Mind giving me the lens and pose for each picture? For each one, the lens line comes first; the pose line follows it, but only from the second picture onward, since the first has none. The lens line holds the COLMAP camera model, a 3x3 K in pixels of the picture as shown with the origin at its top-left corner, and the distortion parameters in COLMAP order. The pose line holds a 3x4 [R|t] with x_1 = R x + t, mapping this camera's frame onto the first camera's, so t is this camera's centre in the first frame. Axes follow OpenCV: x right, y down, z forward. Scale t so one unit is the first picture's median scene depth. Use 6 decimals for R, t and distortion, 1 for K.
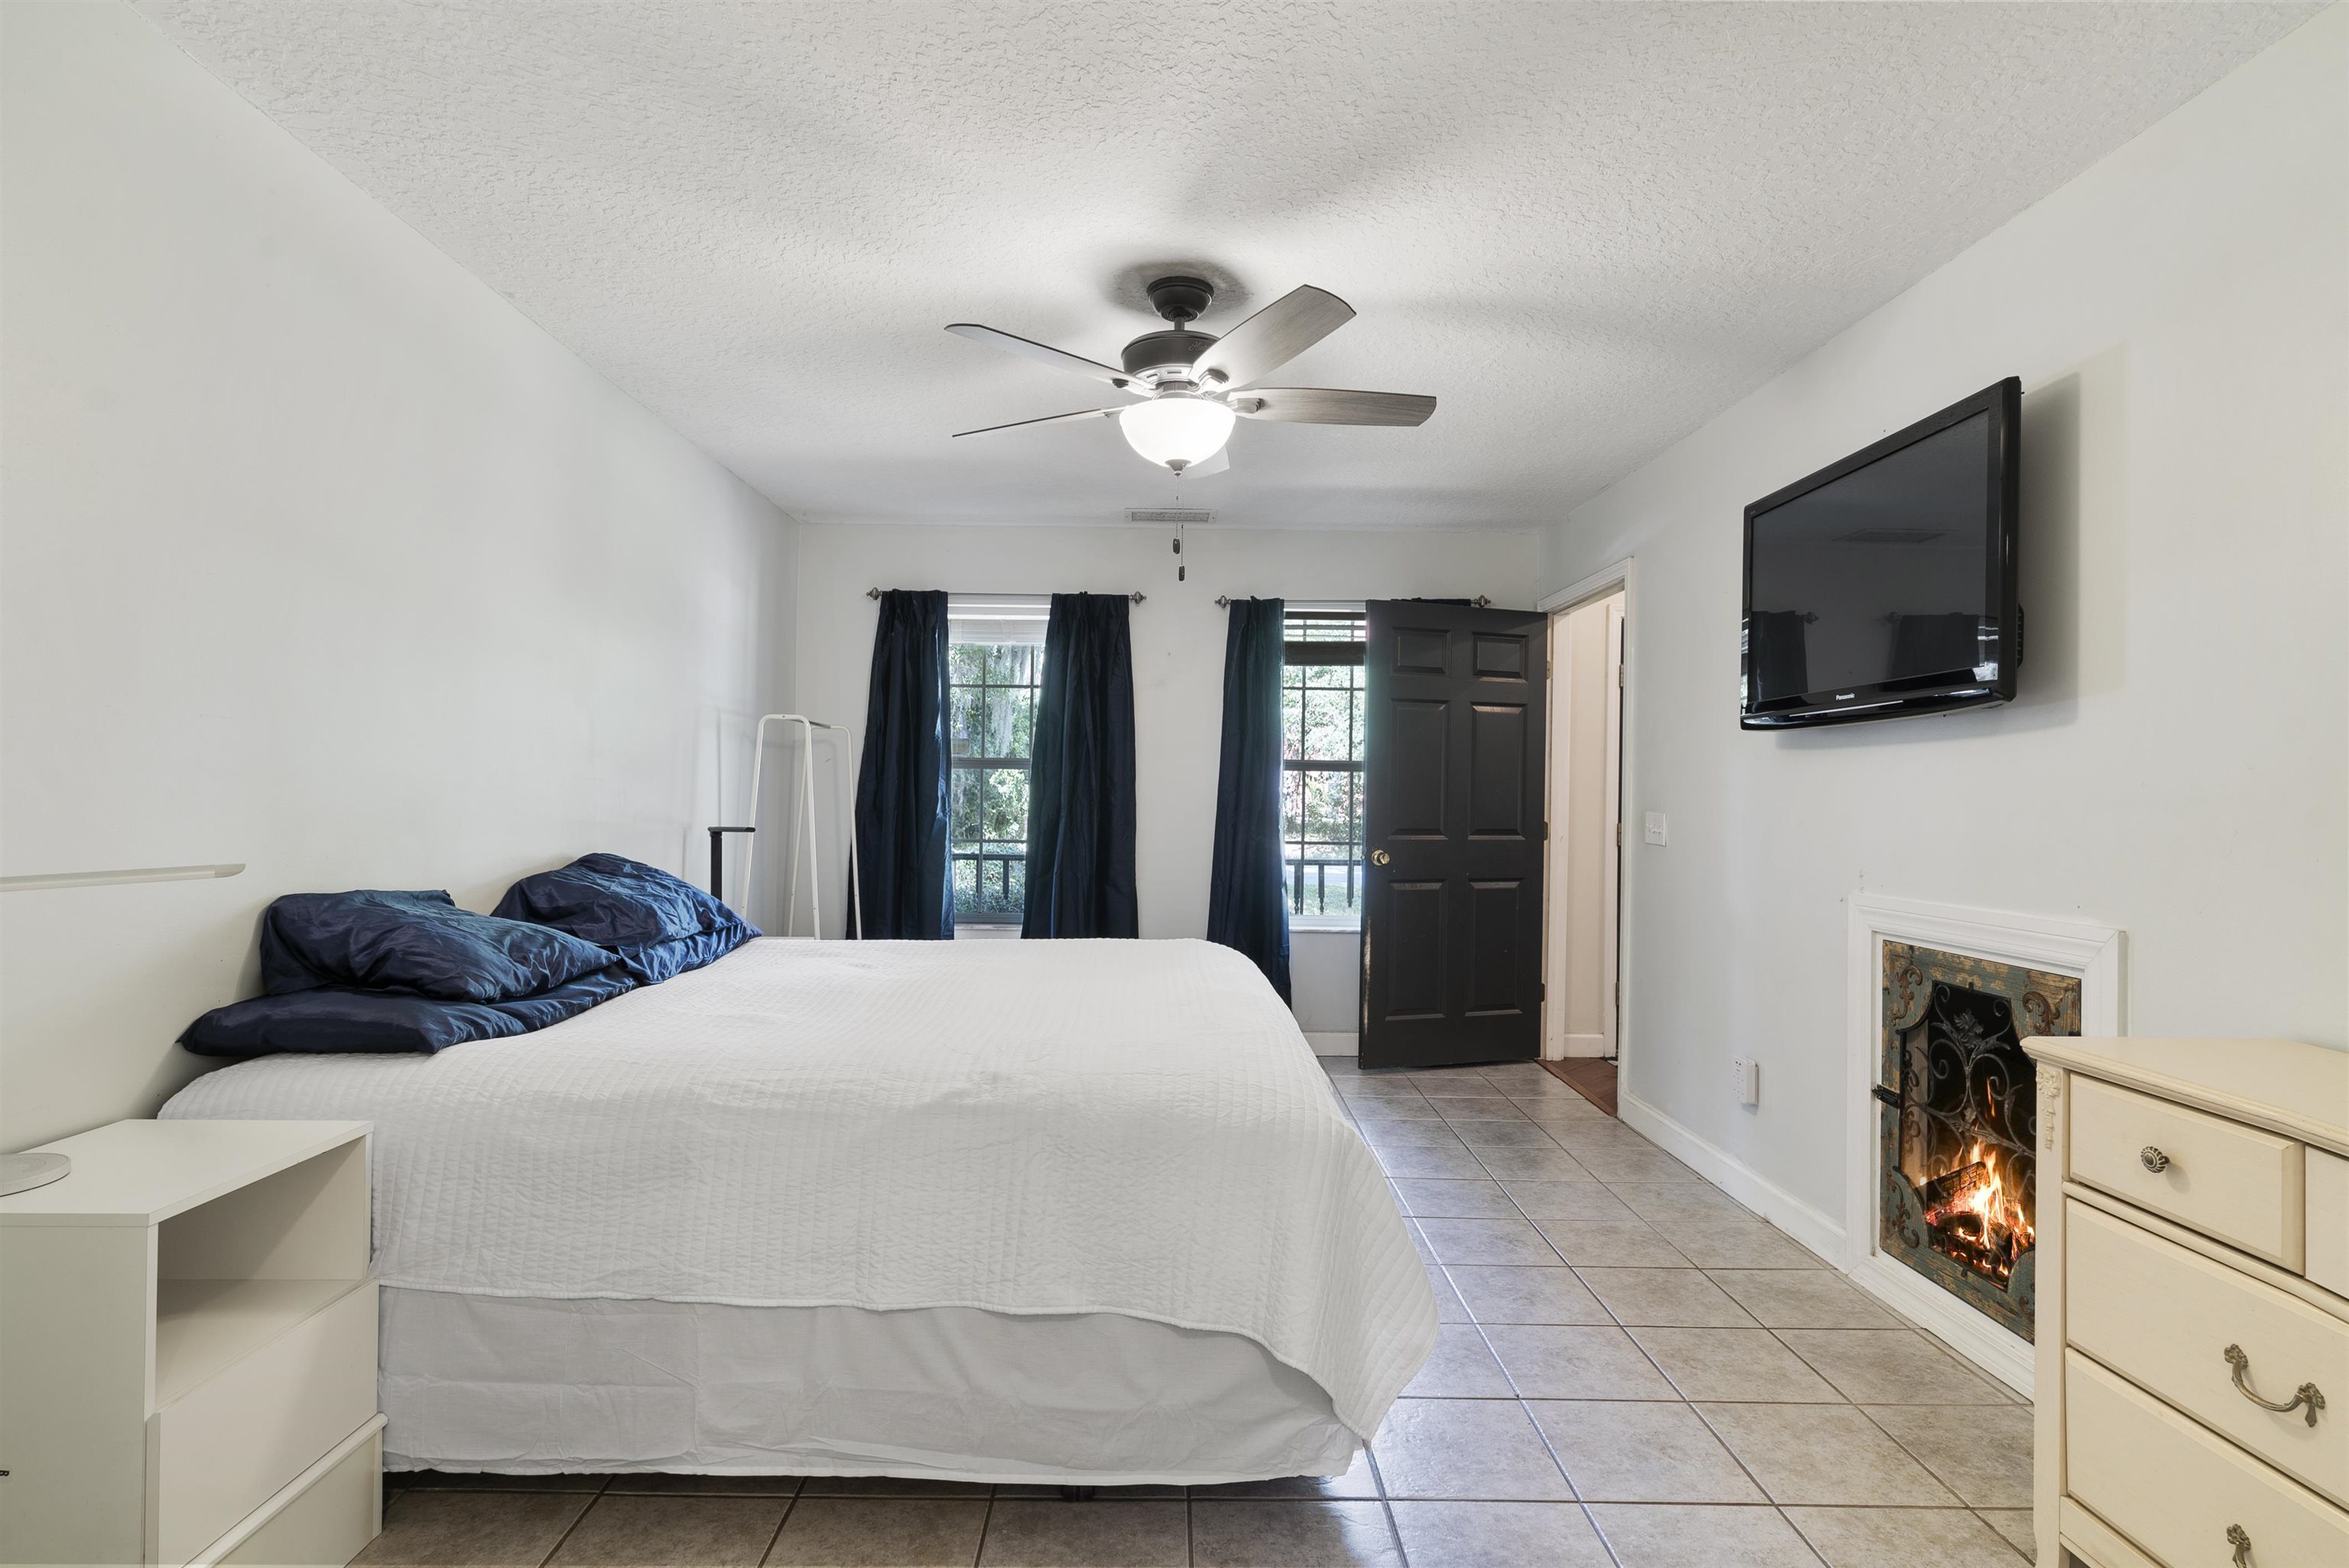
lens RADIAL K [[1072.9, 0, 1168.4], [0, 1072.9, 786.3], [0, 0, 1]] dist [-0.002594, 0.000064]
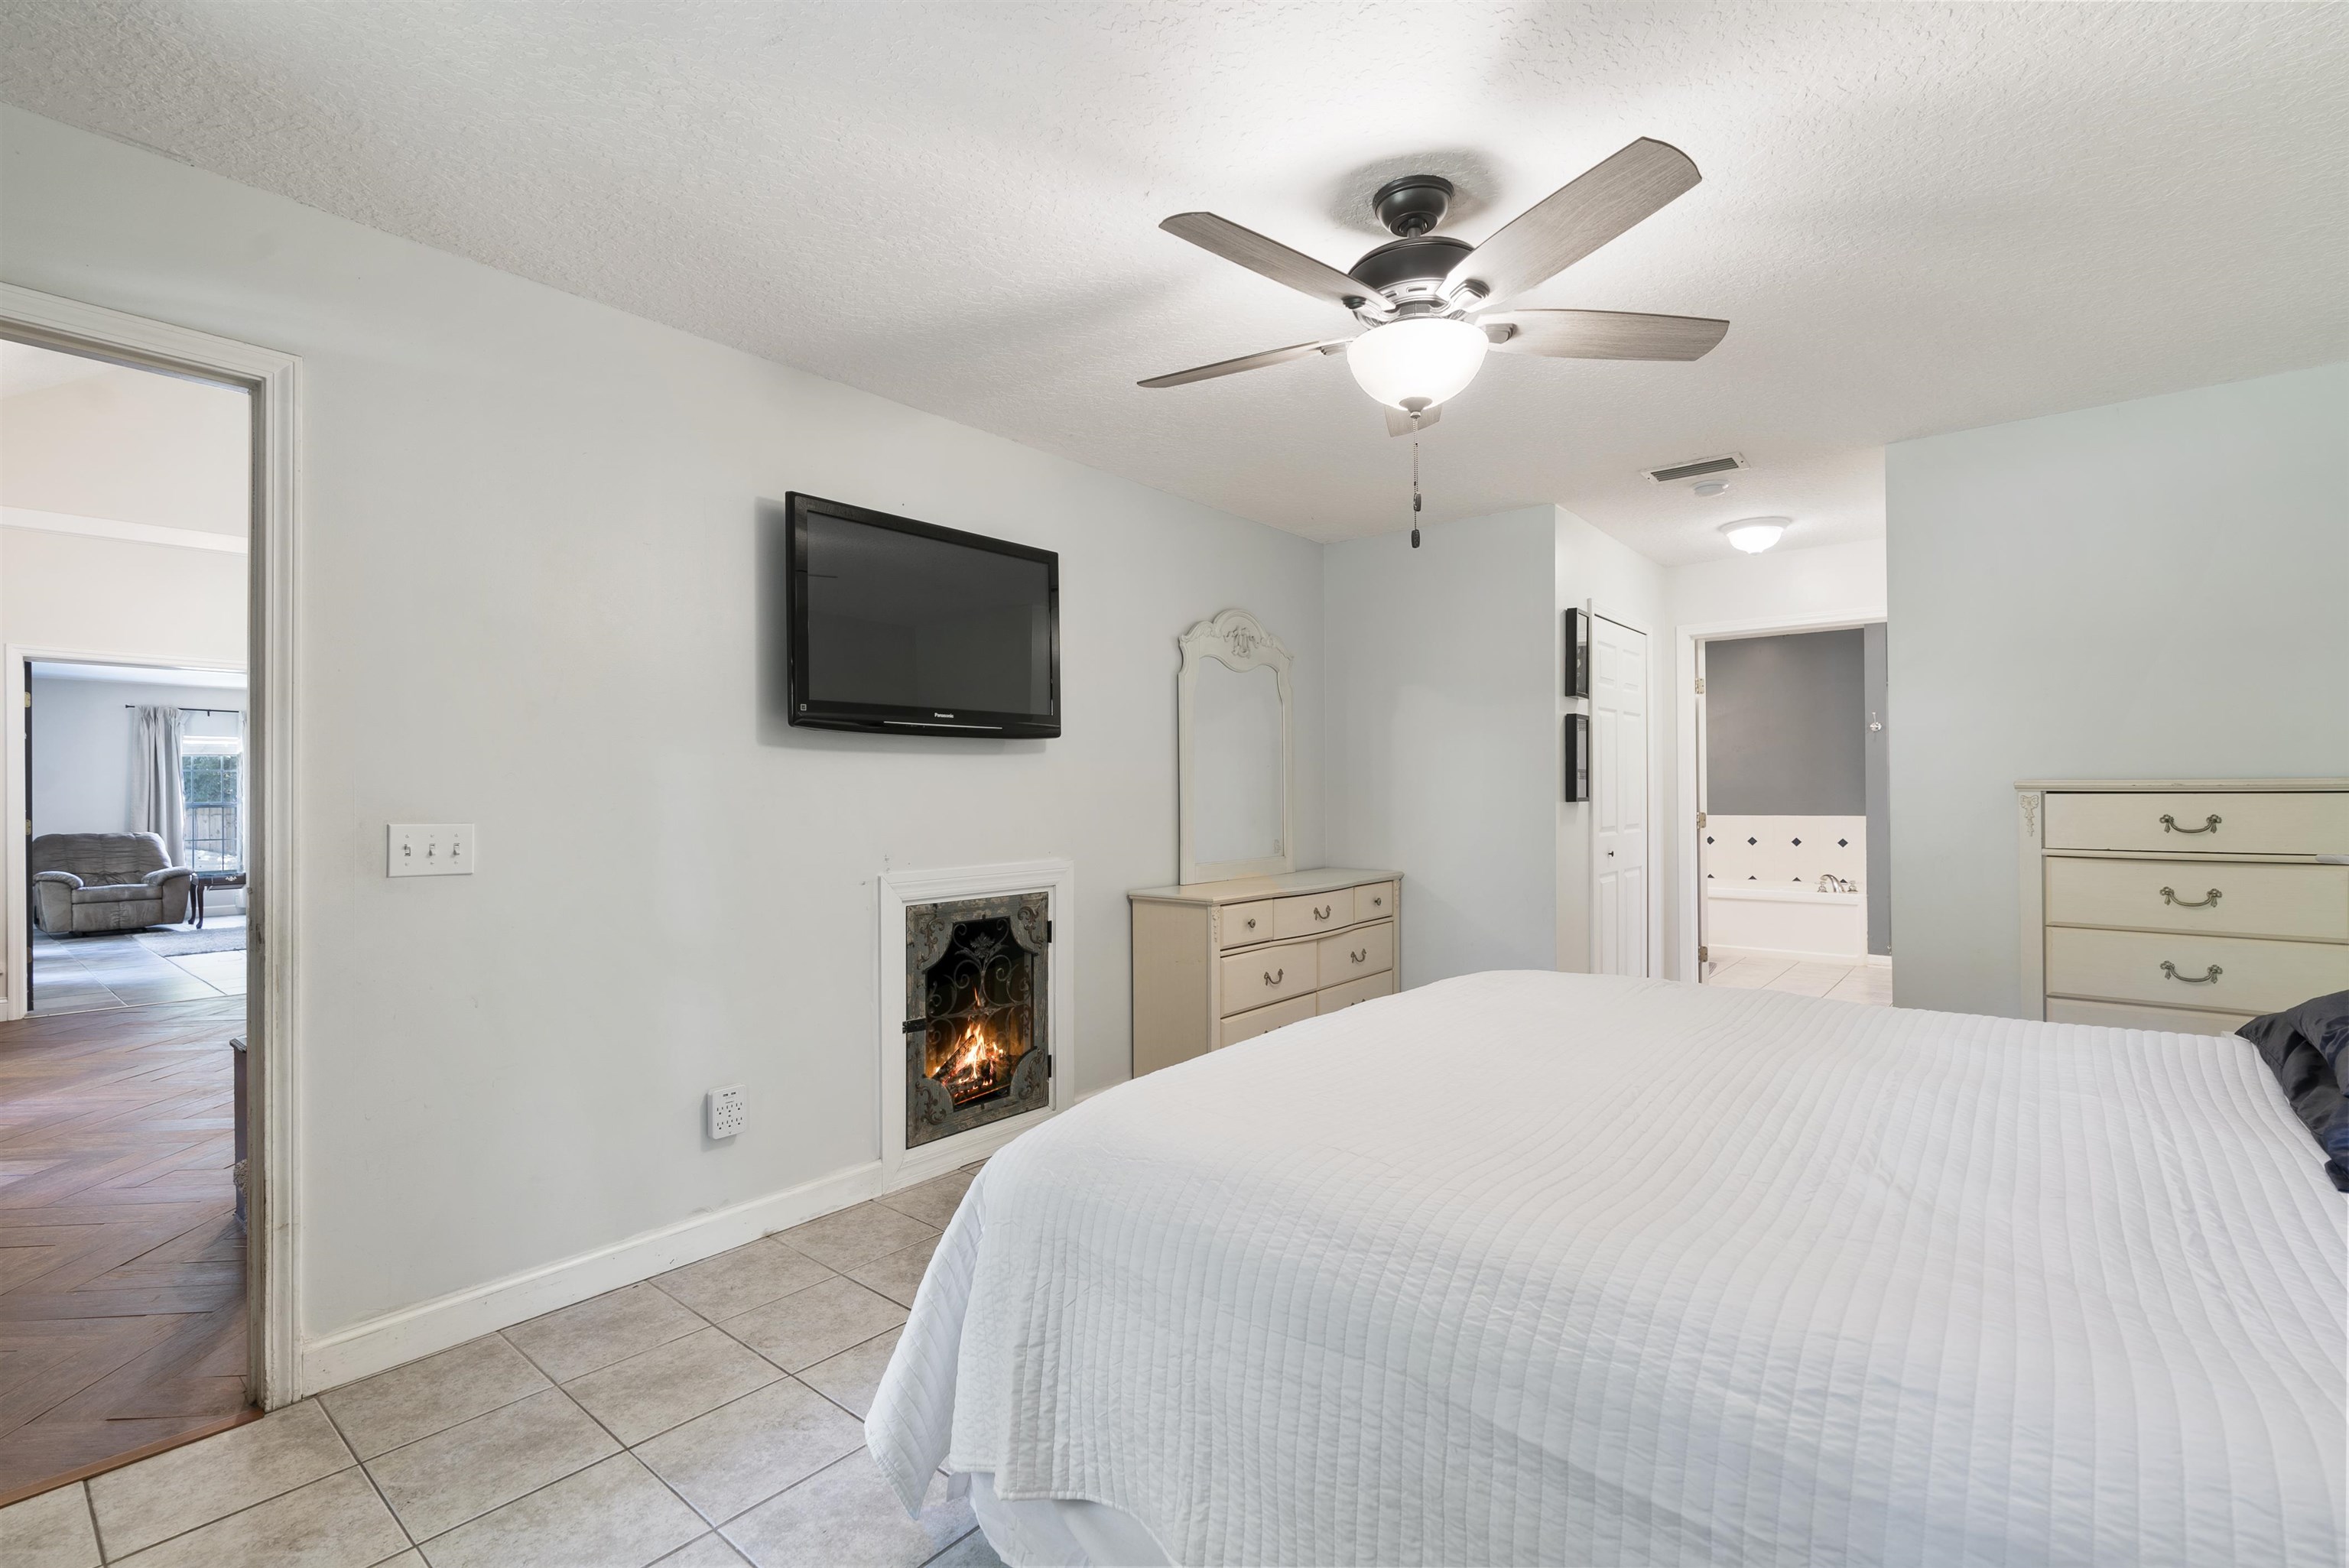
lens RADIAL K [[1080.3, 0, 1171.0], [0, 1080.3, 786.9], [0, 0, 1]] dist [-0.001769, 0.000396]
pose [[-0.757214, -0.005613, 0.653142, -0.427883], [-0.009555, 0.999951, -0.002483, 0.002107], [-0.653097, -0.008121, -0.757231, 1.865753]]
